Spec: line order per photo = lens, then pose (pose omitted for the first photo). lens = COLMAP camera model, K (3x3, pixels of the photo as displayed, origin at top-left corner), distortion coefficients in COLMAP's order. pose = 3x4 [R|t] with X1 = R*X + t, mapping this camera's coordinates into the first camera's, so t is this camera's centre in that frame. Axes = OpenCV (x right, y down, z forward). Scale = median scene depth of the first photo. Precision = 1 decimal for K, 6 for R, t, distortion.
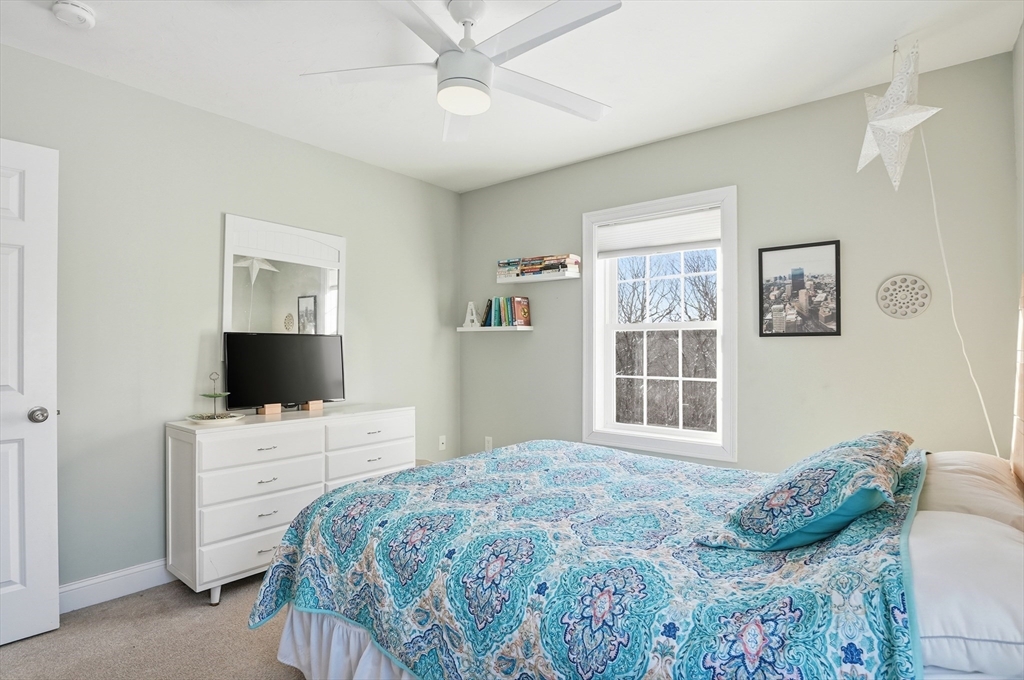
lens RADIAL K [[515.0, 0, 511.3], [0, 515.0, 349.9], [0, 0, 1]] dist [-0.016265, -0.000319]
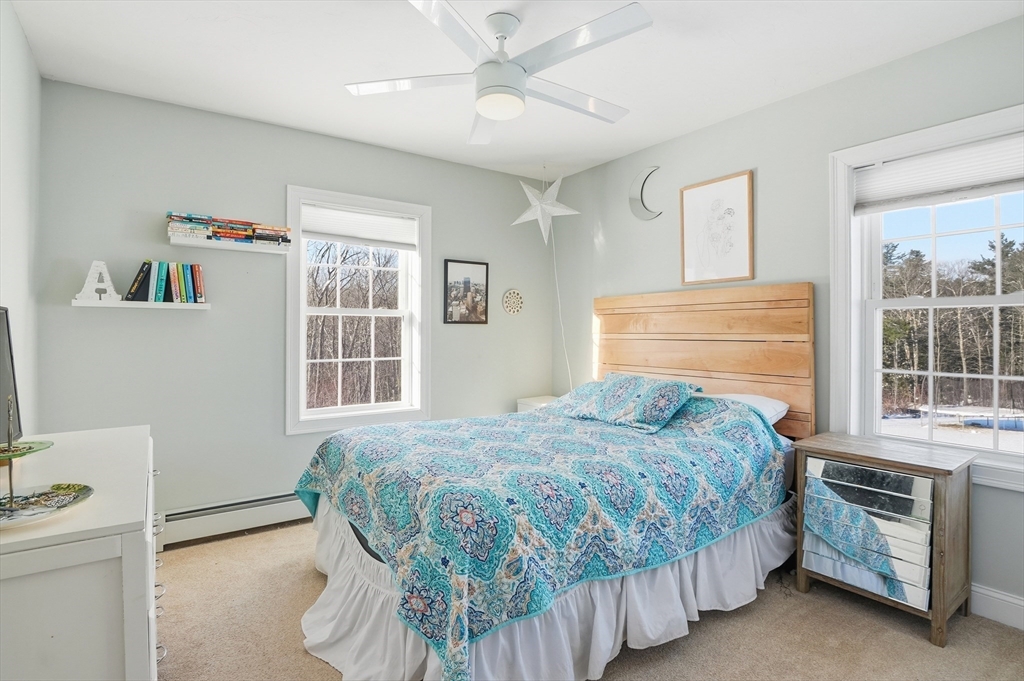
lens RADIAL K [[512.6, 0, 505.7], [0, 512.6, 336.4], [0, 0, 1]] dist [-0.021062, -0.001285]
pose [[0.276134, -0.009968, 0.961067, -0.786163], [0.002374, 0.999950, 0.009689, -0.004764], [-0.961116, -0.000394, 0.276144, 0.475641]]
